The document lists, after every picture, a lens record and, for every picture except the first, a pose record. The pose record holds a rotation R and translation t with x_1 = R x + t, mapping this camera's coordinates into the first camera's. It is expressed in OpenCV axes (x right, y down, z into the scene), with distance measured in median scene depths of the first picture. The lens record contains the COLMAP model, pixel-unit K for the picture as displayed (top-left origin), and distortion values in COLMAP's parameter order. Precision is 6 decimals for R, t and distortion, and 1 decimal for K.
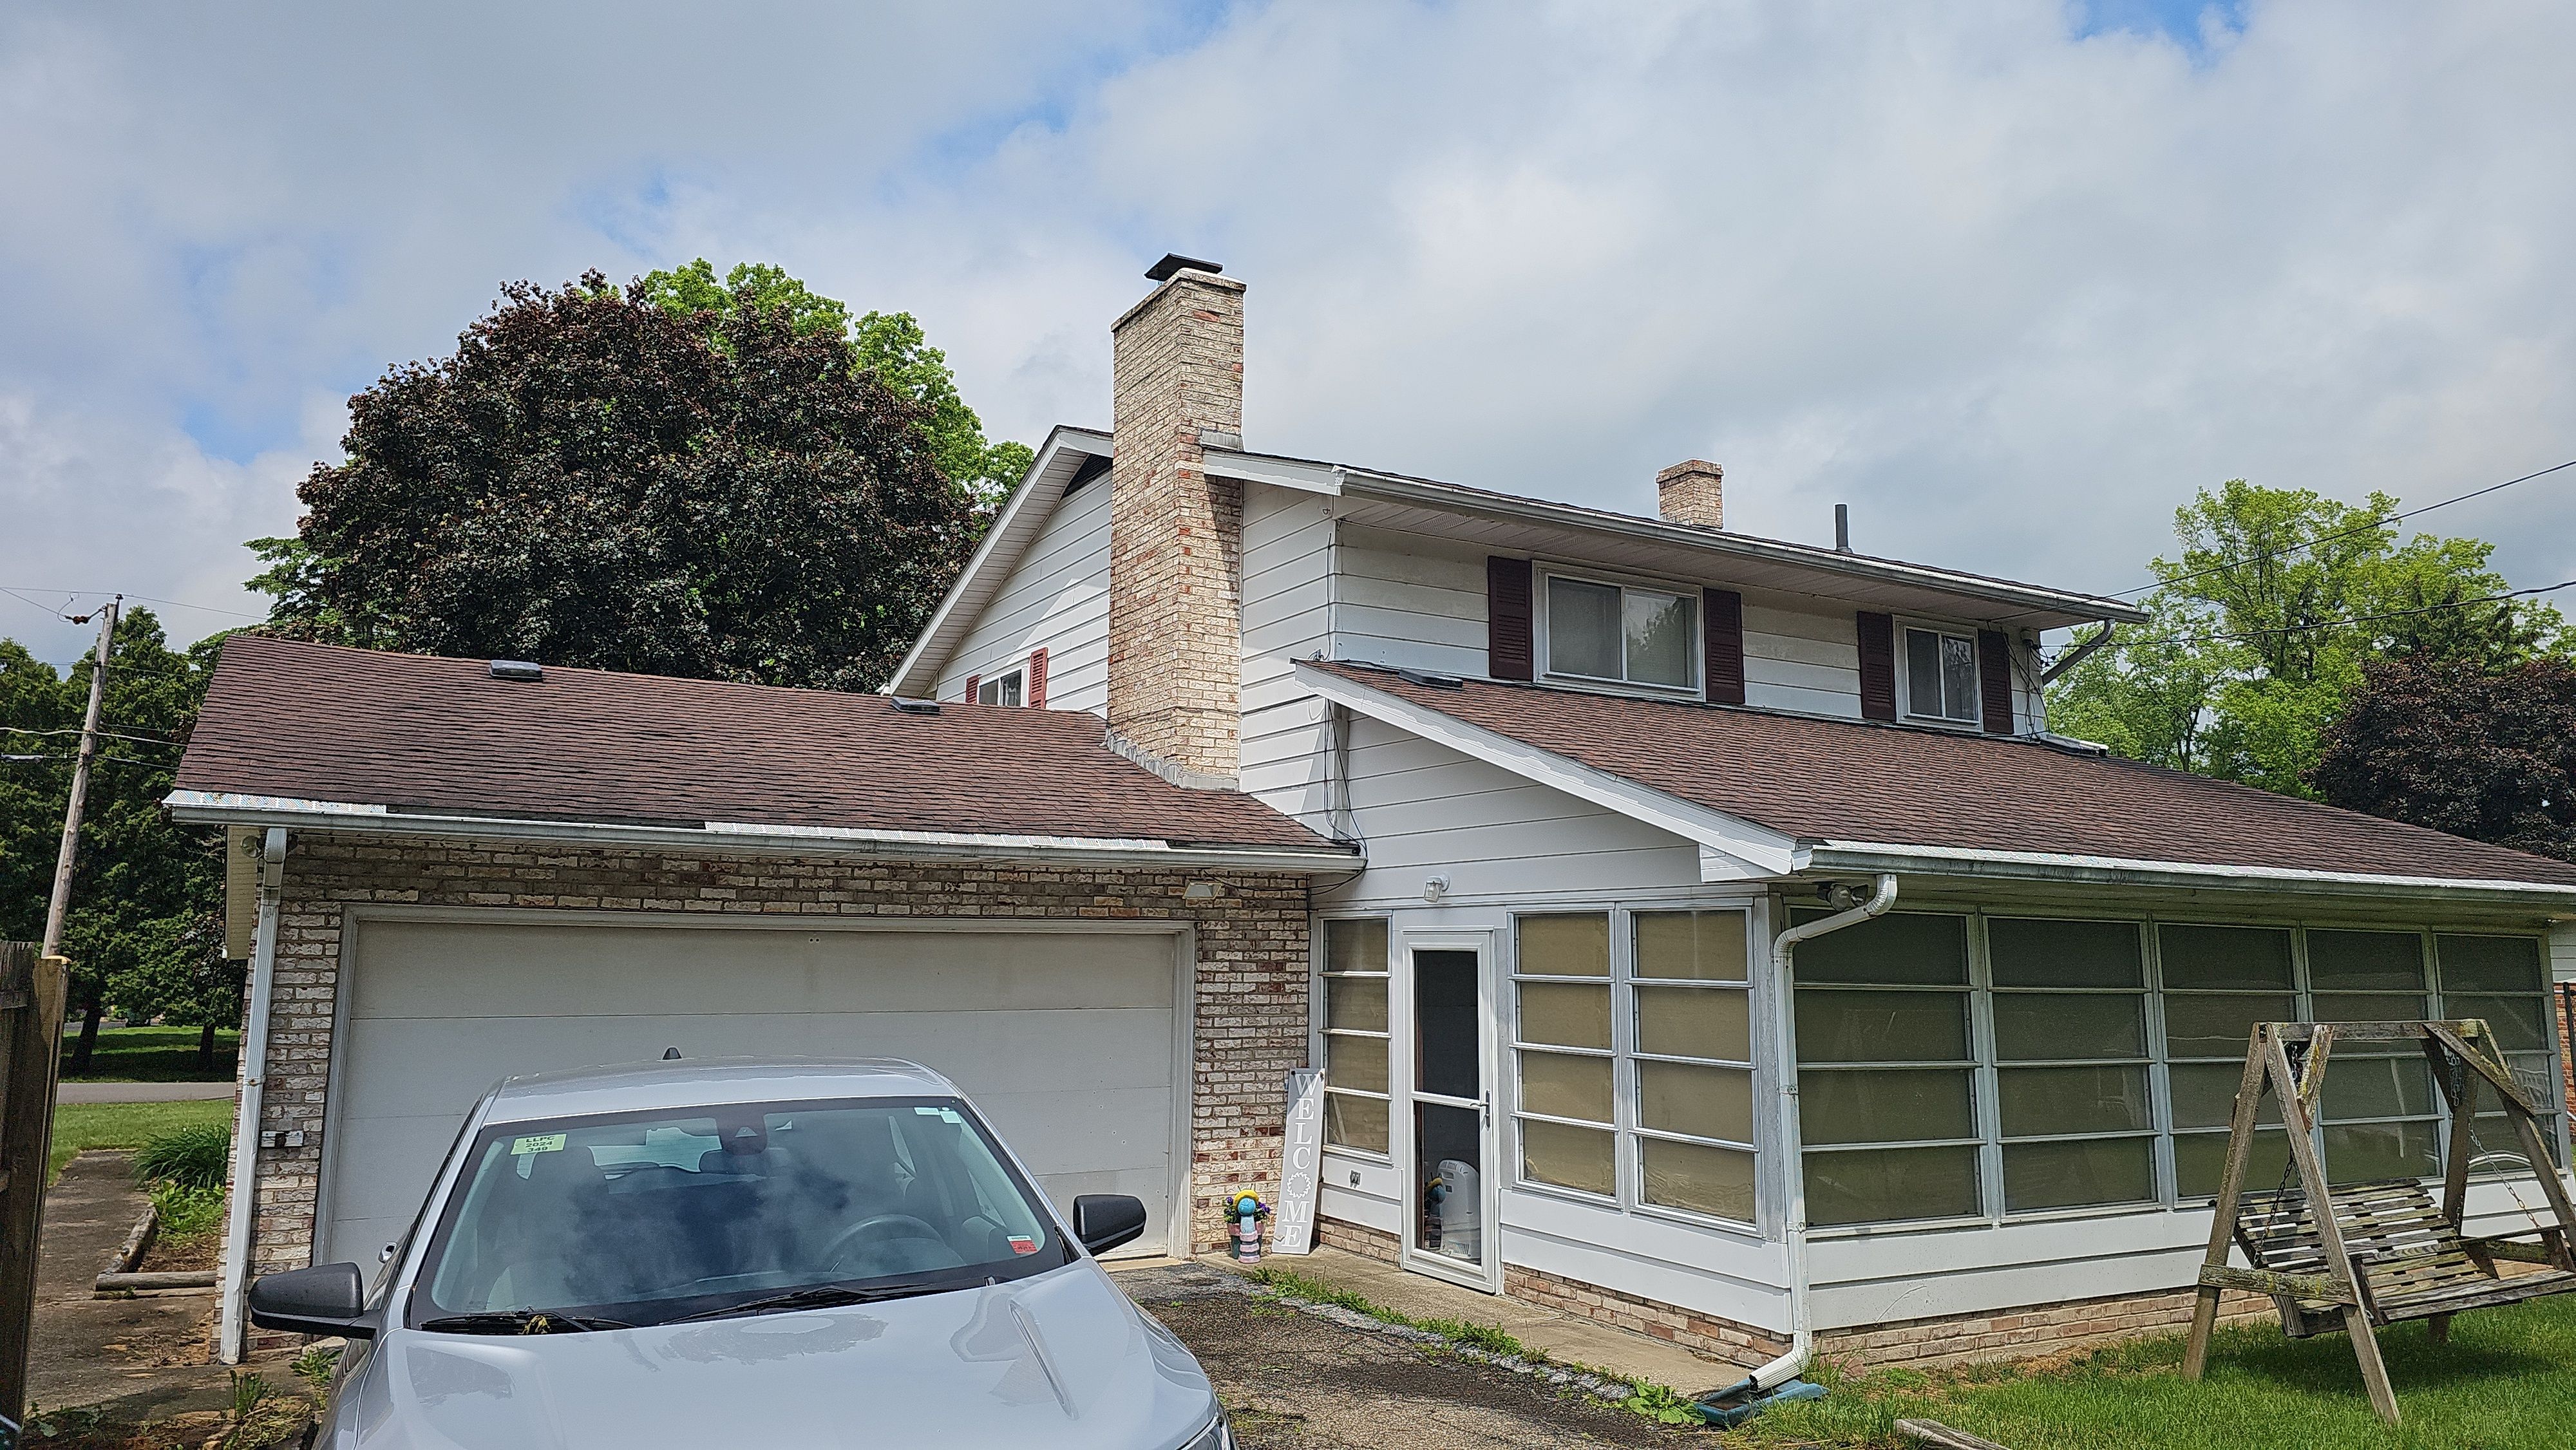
lens RADIAL K [[1745.0, 0, 1304.2], [0, 1745.0, 728.4], [0, 0, 1]] dist [0.025100, -0.005080]
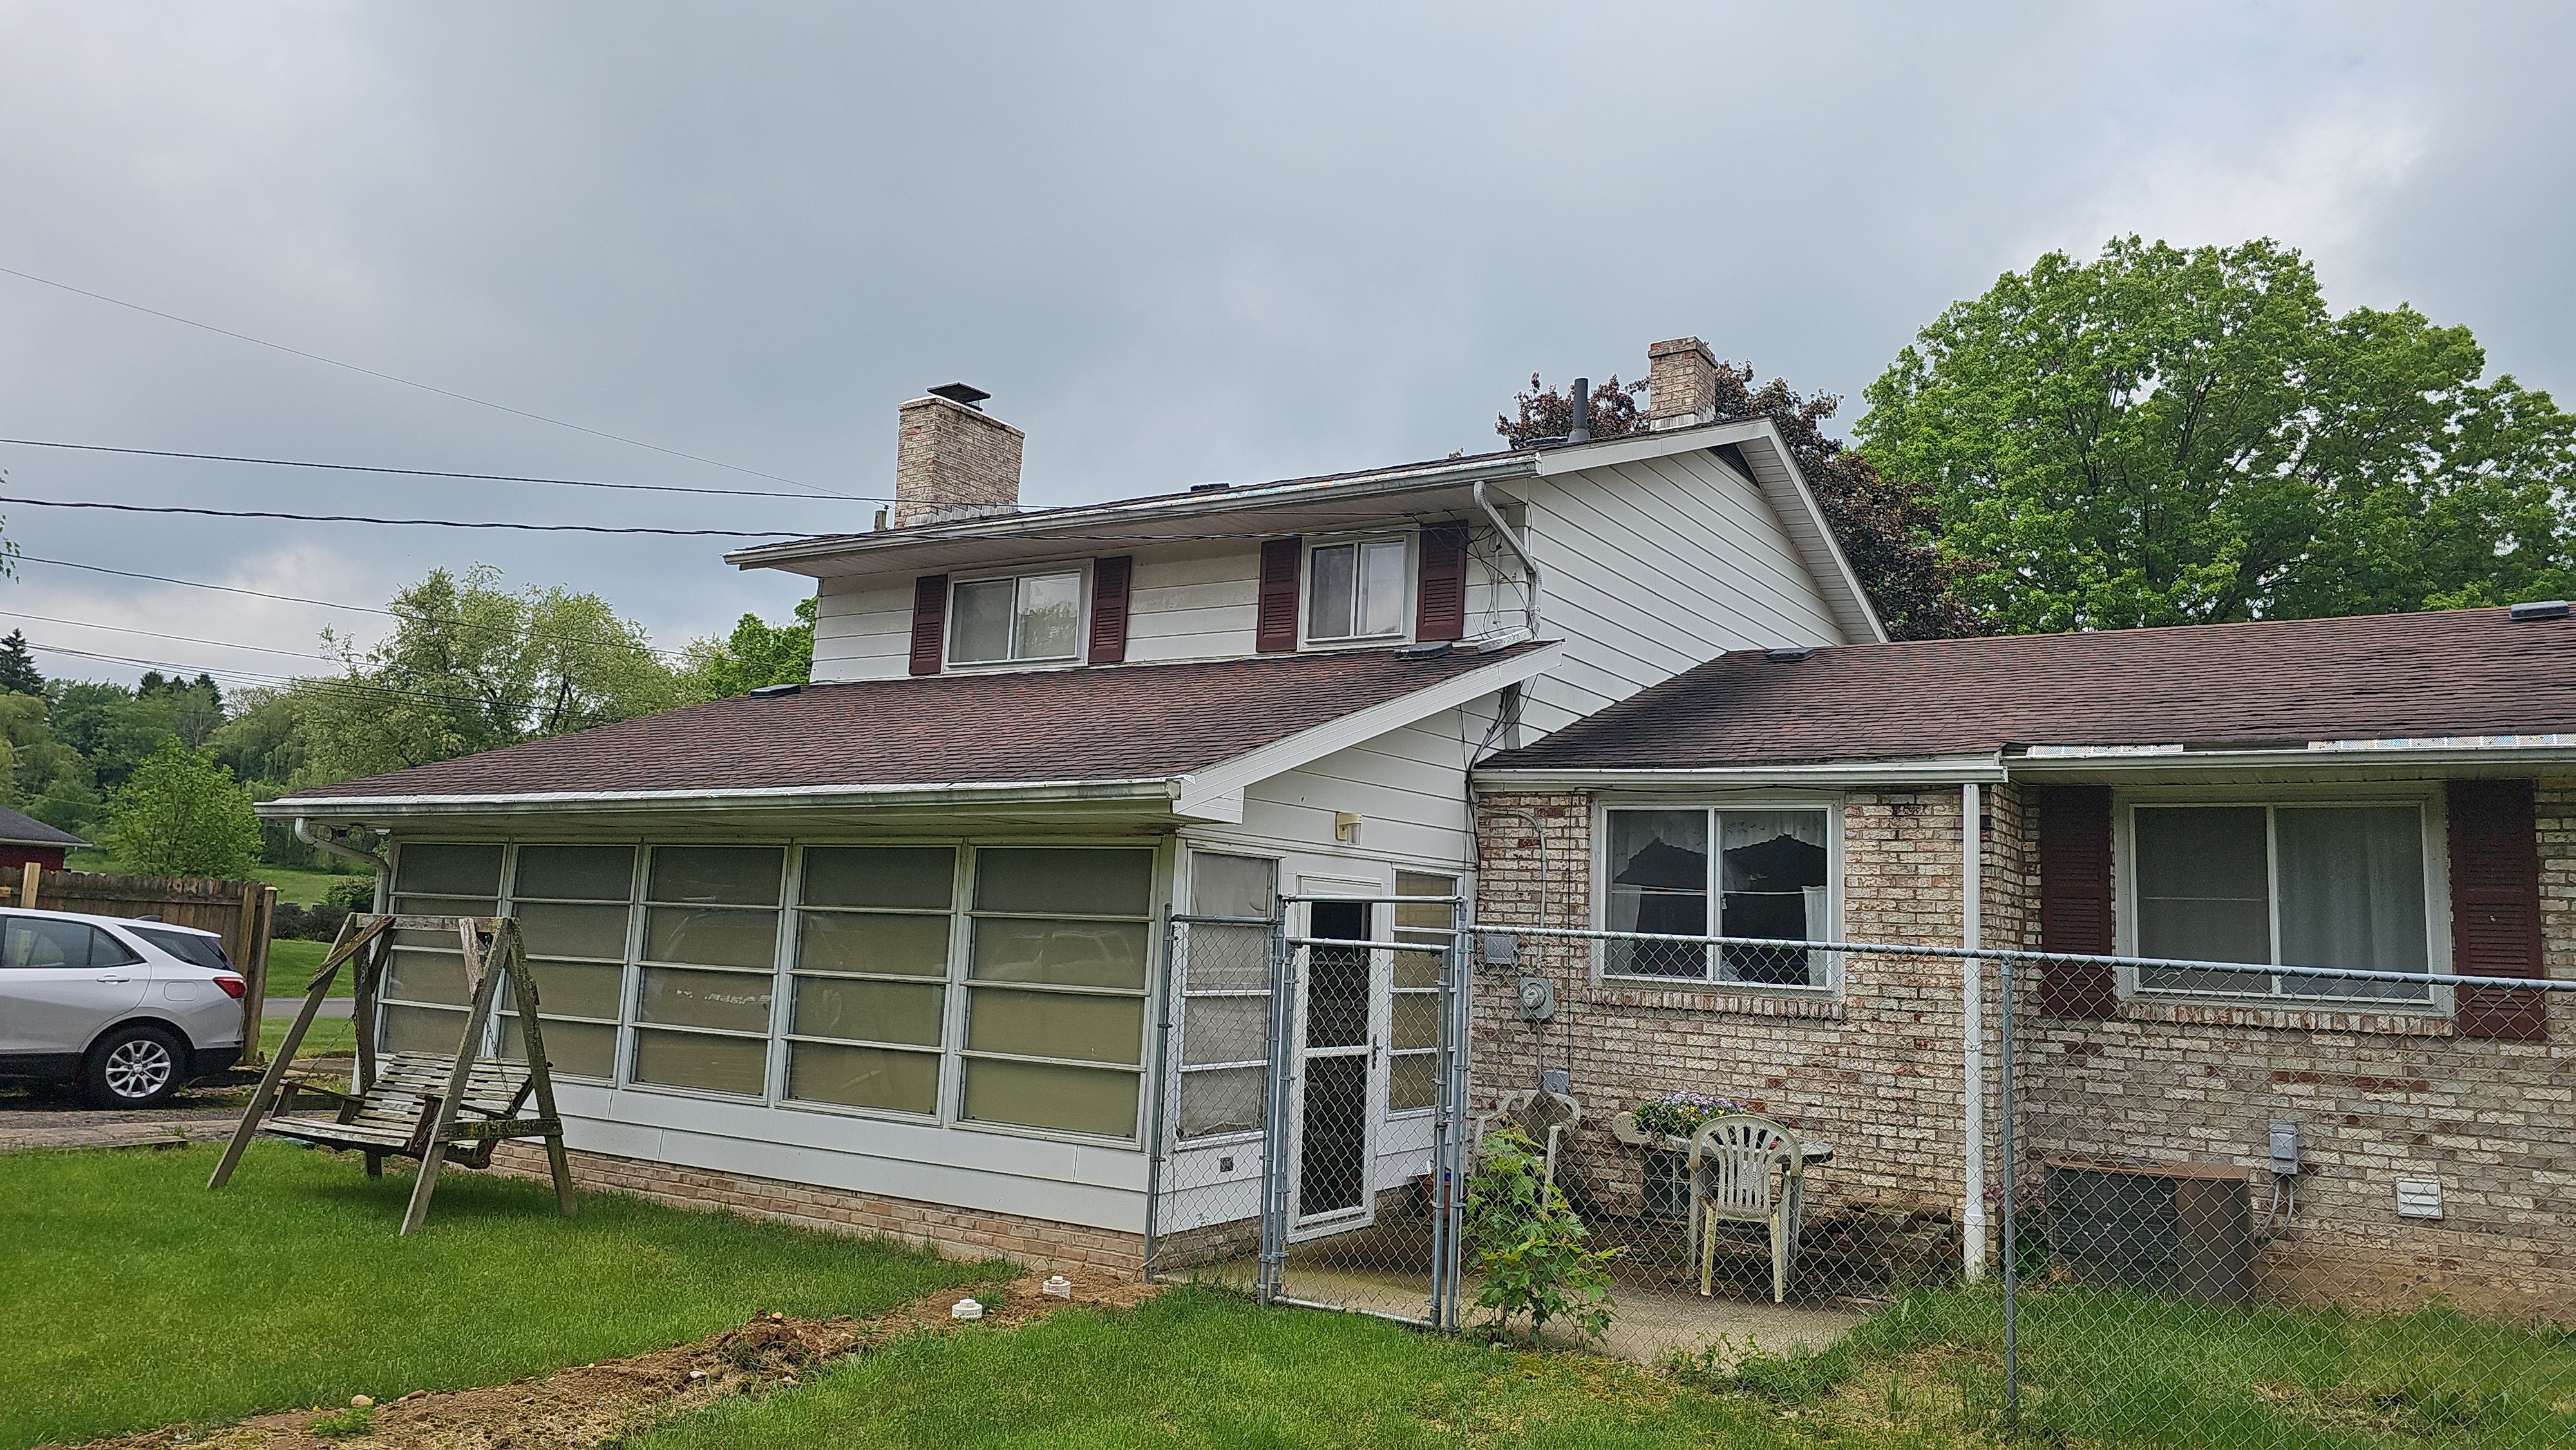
lens RADIAL K [[1745.0, 0, 1275.8], [0, 1745.0, 698.2], [0, 0, 1]] dist [0.025100, -0.005080]
pose [[0.464994, -0.115819, -0.877705, 1.485165], [0.082462, 0.992762, -0.087315, 0.131747], [0.881465, -0.031776, 0.471180, 0.717474]]
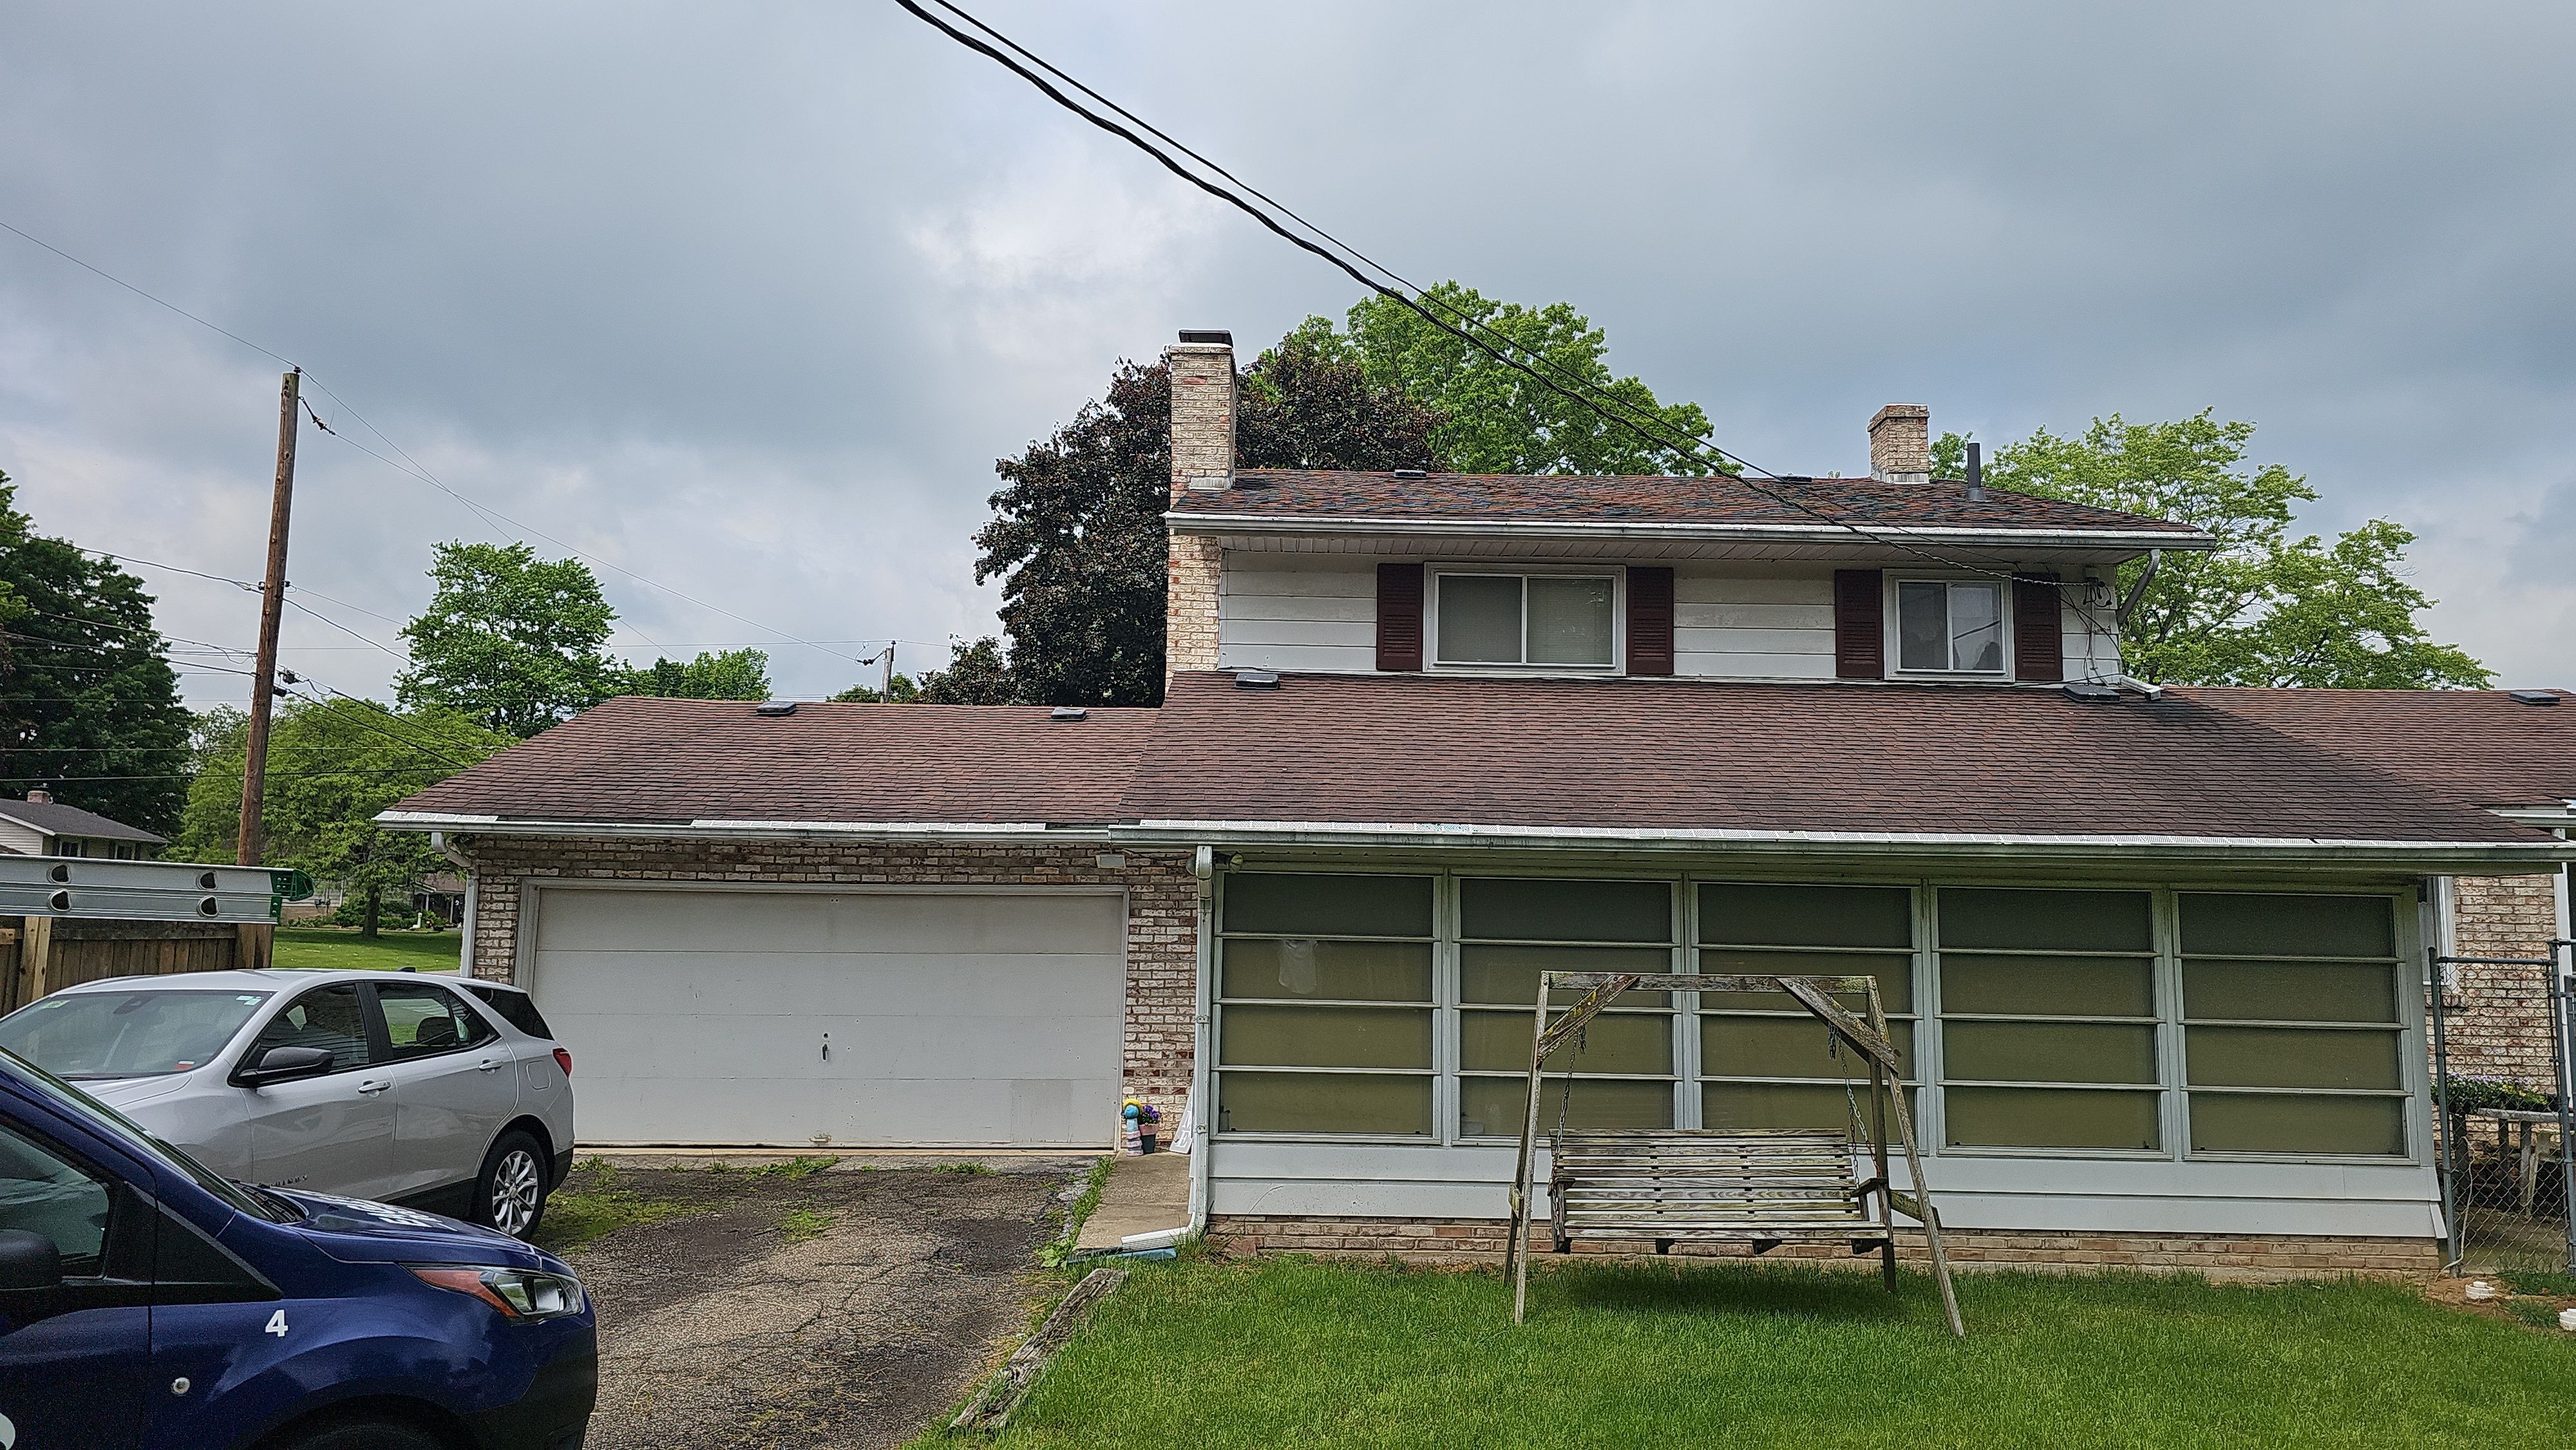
lens RADIAL K [[1745.0, 0, 1293.4], [0, 1745.0, 739.8], [0, 0, 1]] dist [0.025100, -0.005080]
pose [[0.873207, -0.045700, -0.485201, 0.684176], [0.059359, 0.998154, 0.012814, -0.002133], [0.483720, -0.039990, 0.874309, -0.029343]]
